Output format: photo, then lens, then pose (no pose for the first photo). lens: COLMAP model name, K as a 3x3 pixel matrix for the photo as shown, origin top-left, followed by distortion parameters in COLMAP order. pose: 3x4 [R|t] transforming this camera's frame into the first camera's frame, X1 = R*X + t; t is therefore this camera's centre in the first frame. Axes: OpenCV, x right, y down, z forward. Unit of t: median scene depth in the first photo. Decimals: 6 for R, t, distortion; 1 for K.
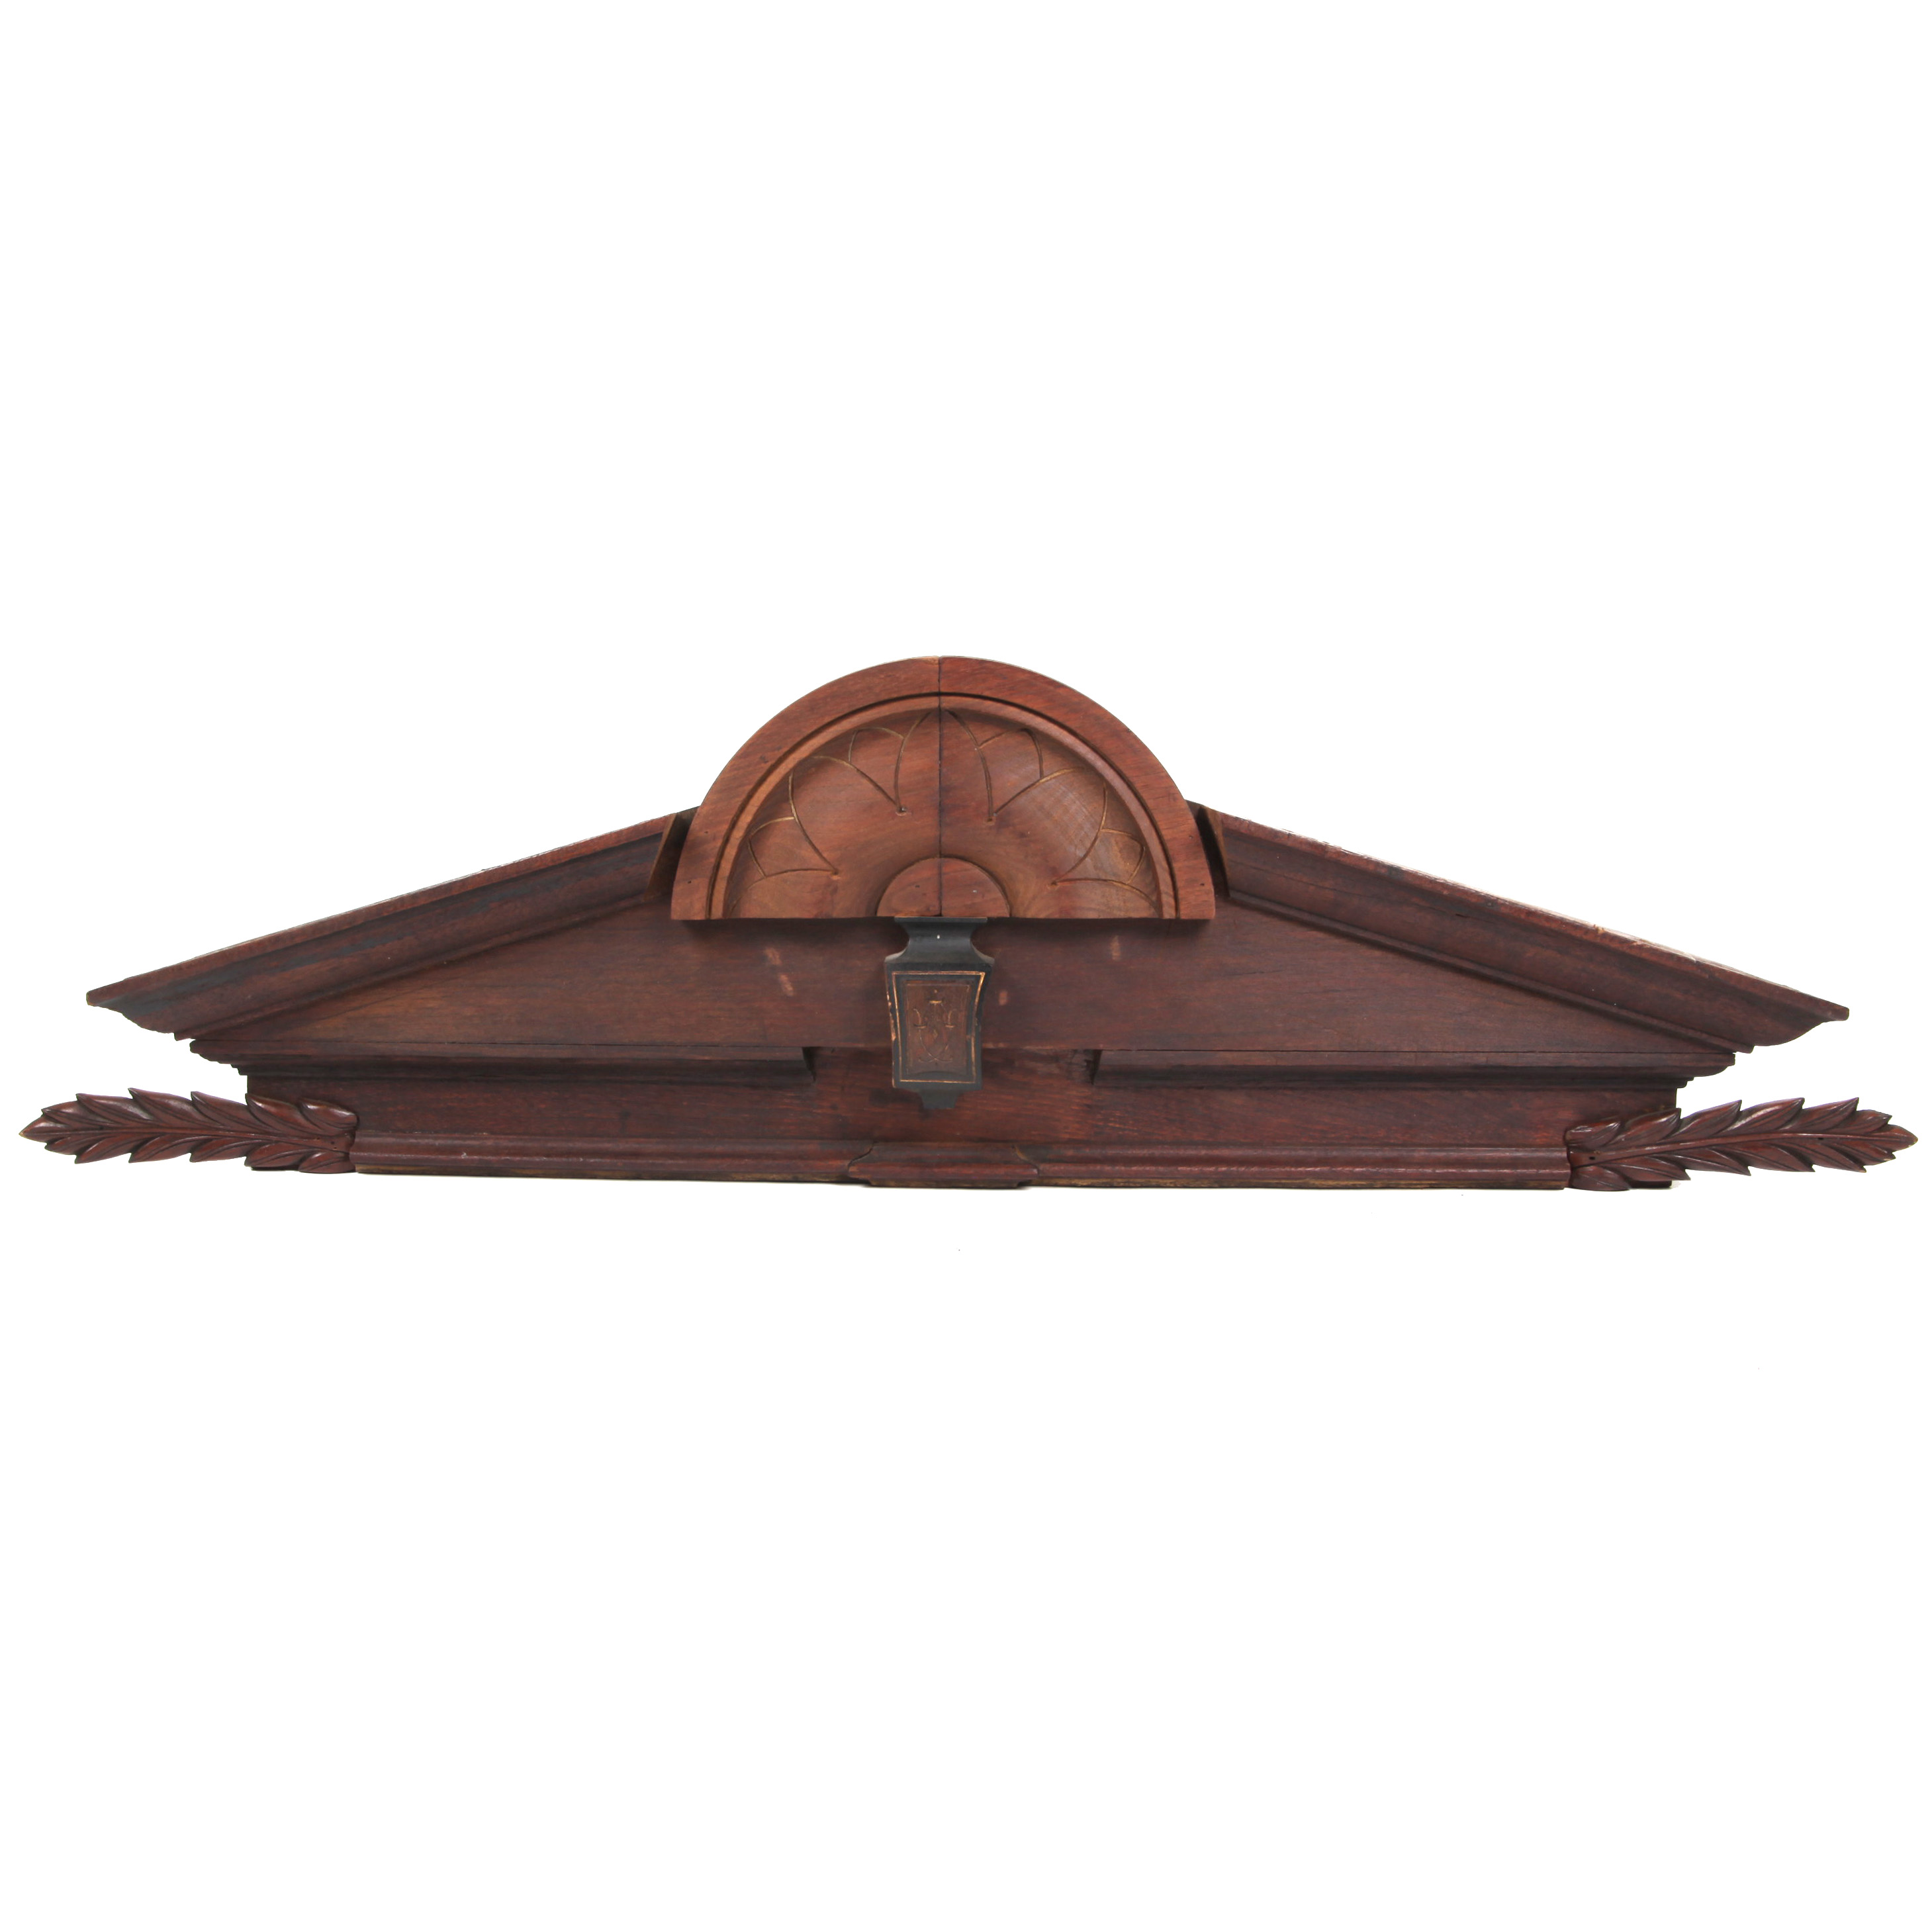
lens RADIAL K [[2031.3, 0, 959.9], [0, 2031.3, 956.5], [0, 0, 1]] dist [-0.104084, 0.000000]
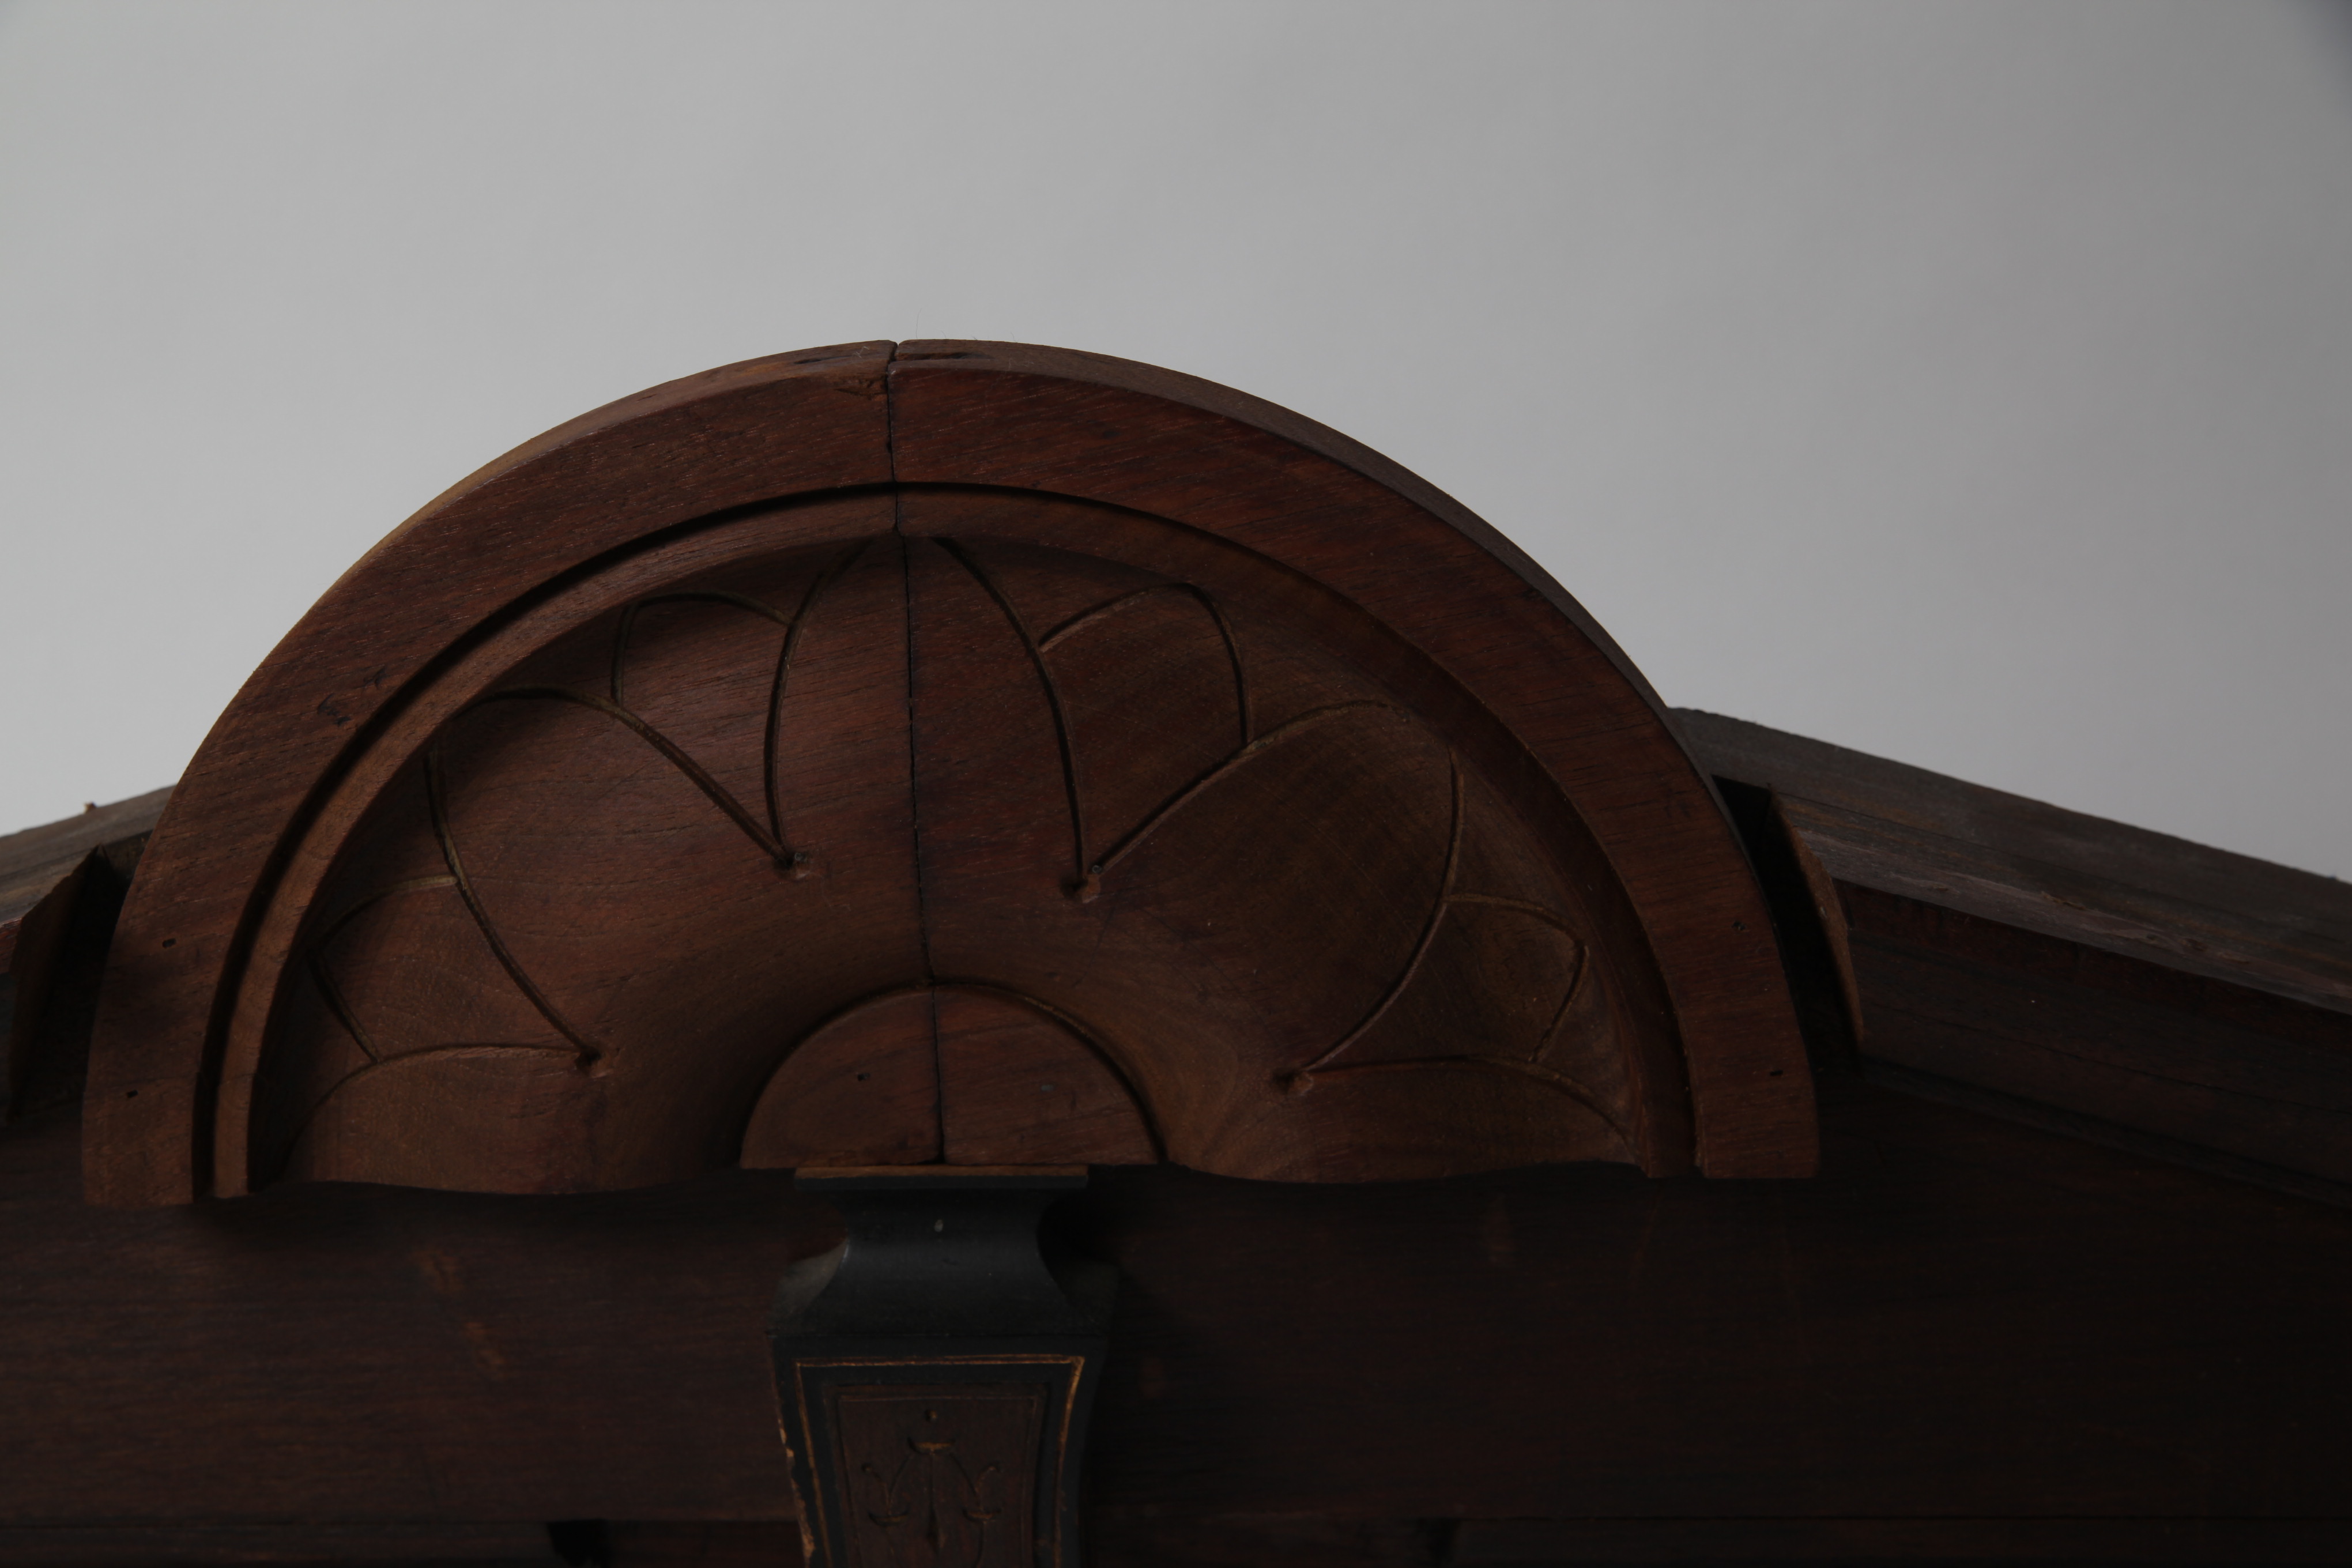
lens RADIAL K [[3525.3, 0, 1165.4], [0, 3525.3, 819.5], [0, 0, 1]] dist [0.049029, 0.000000]
pose [[0.999272, -0.028507, -0.025350, 0.040070], [0.032417, 0.984857, 0.170313, -0.162605], [0.020111, -0.171011, 0.985064, 0.461739]]
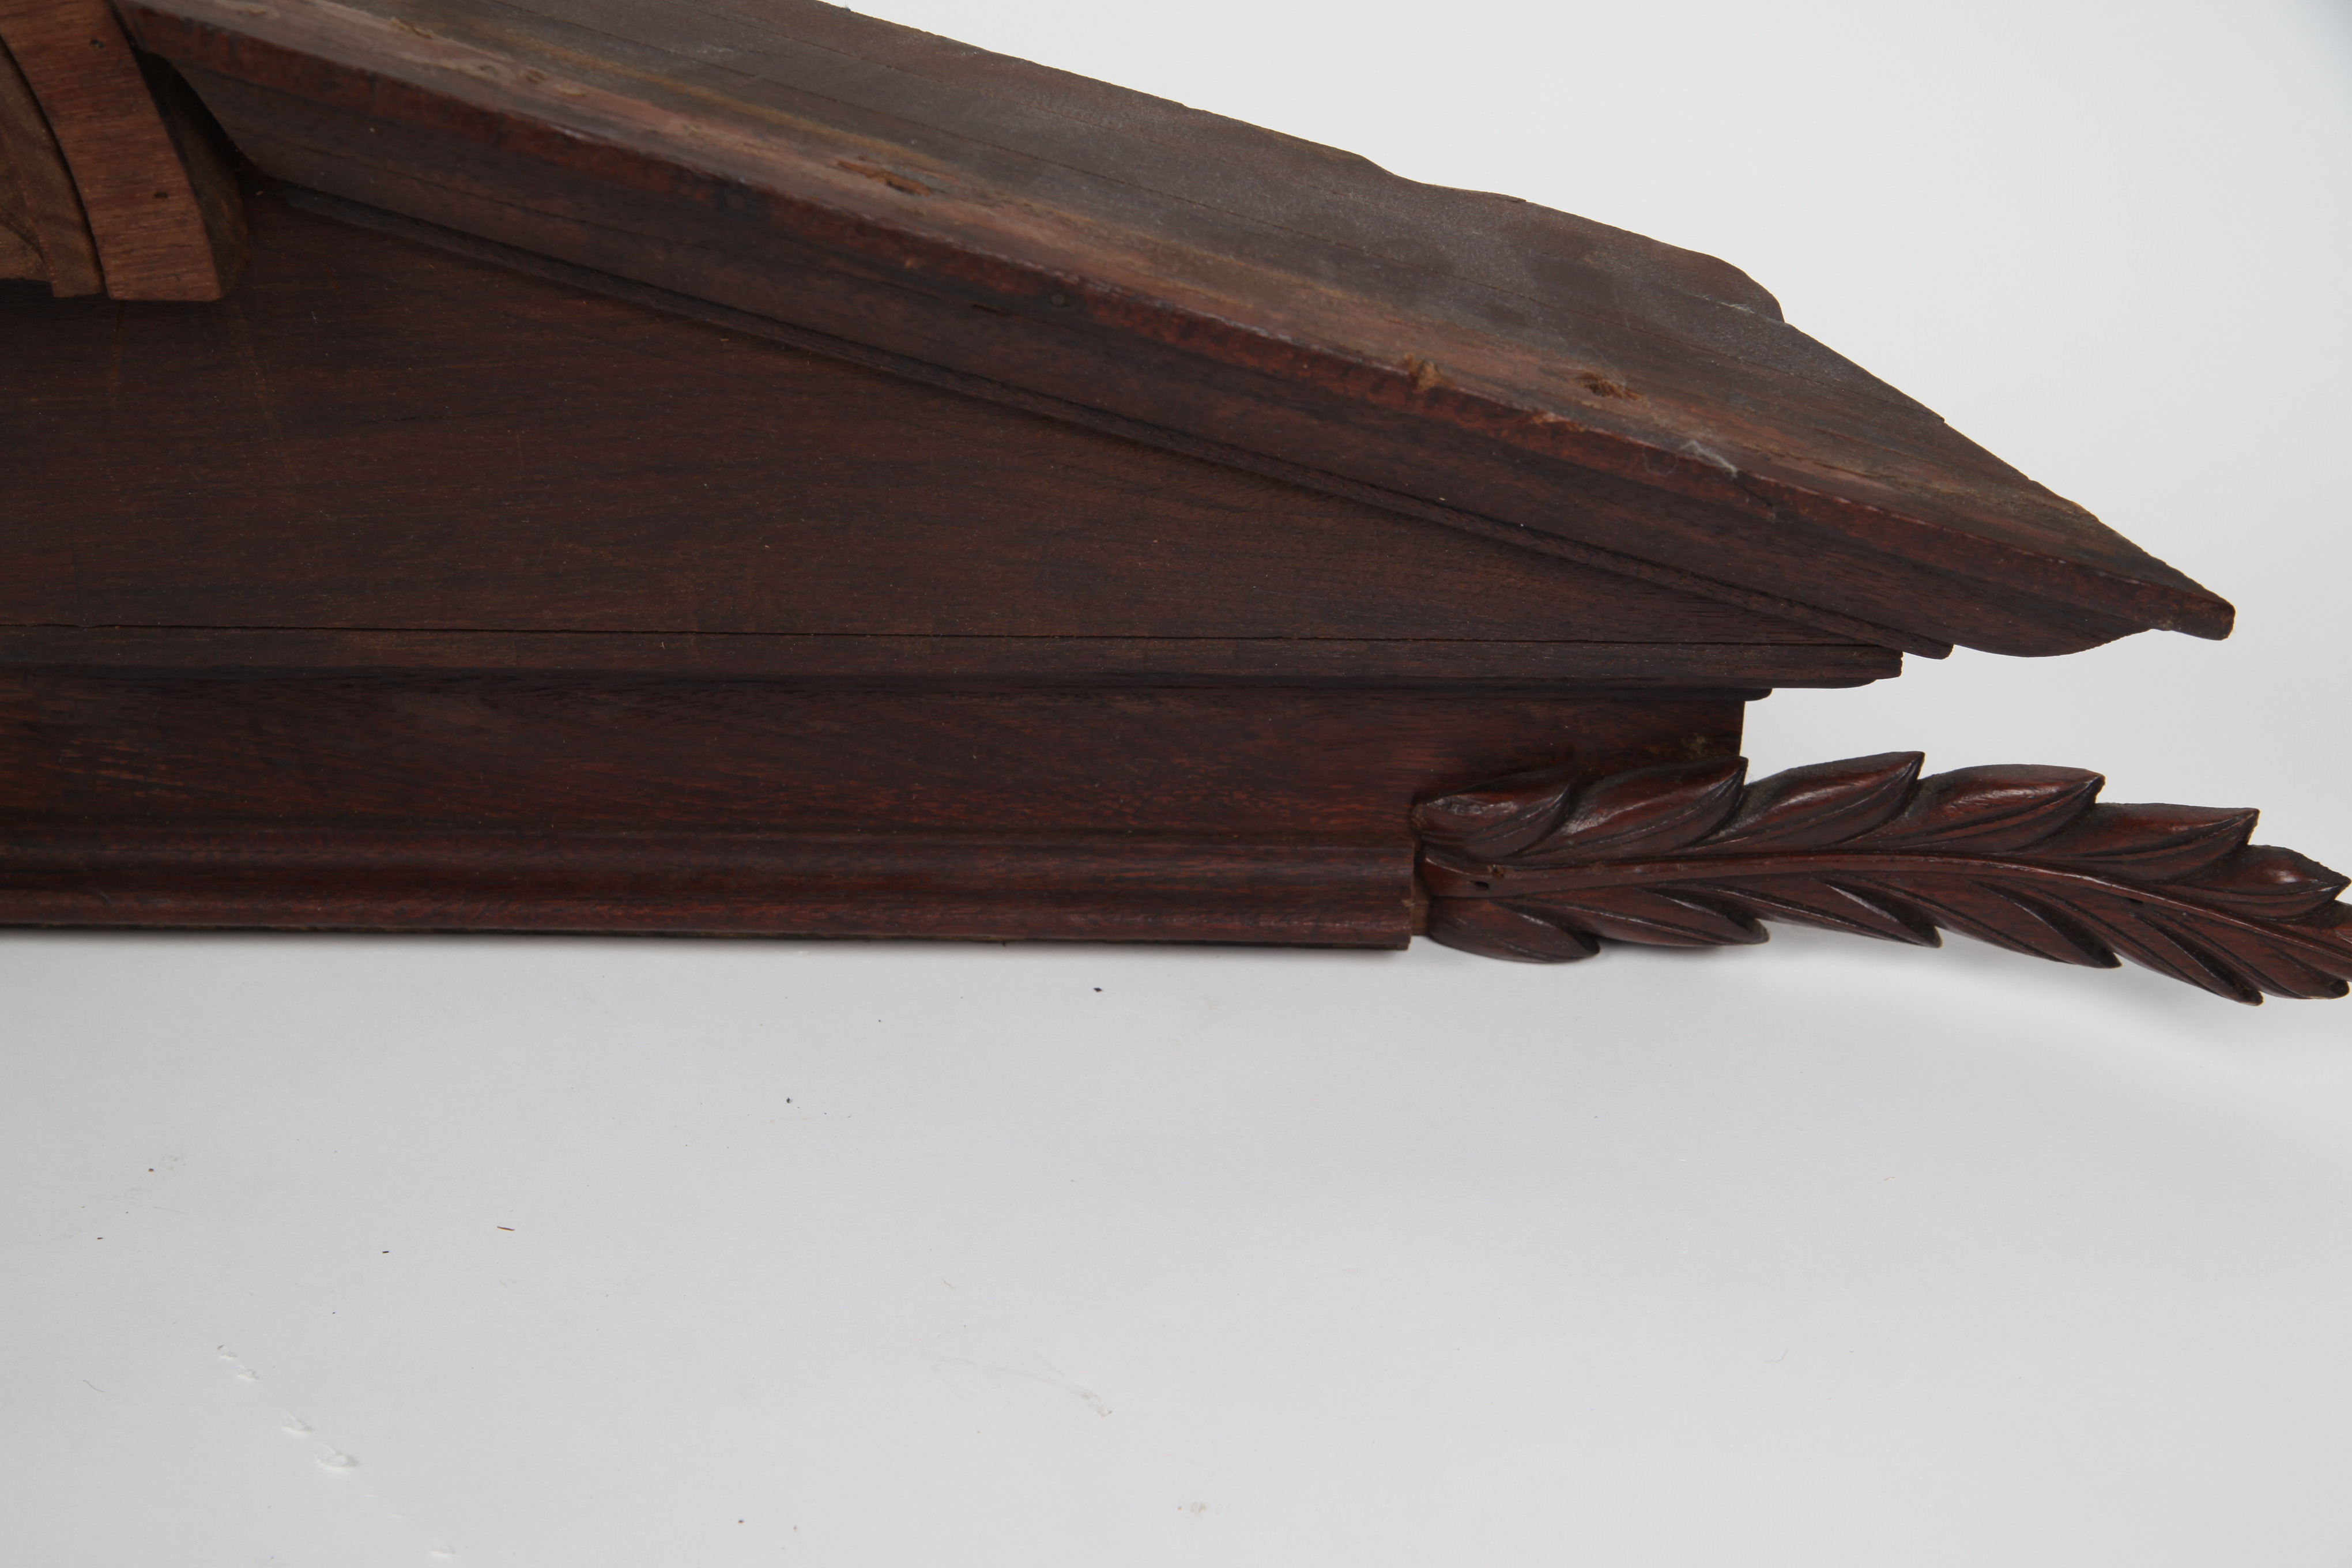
lens RADIAL K [[3525.3, 0, 1188.7], [0, 3525.3, 794.6], [0, 0, 1]] dist [0.049029, 0.000000]
pose [[0.999954, -0.006060, 0.007498, 0.263238], [0.002465, 0.912602, 0.408842, -0.167245], [-0.009321, -0.408804, 0.912574, 0.454079]]
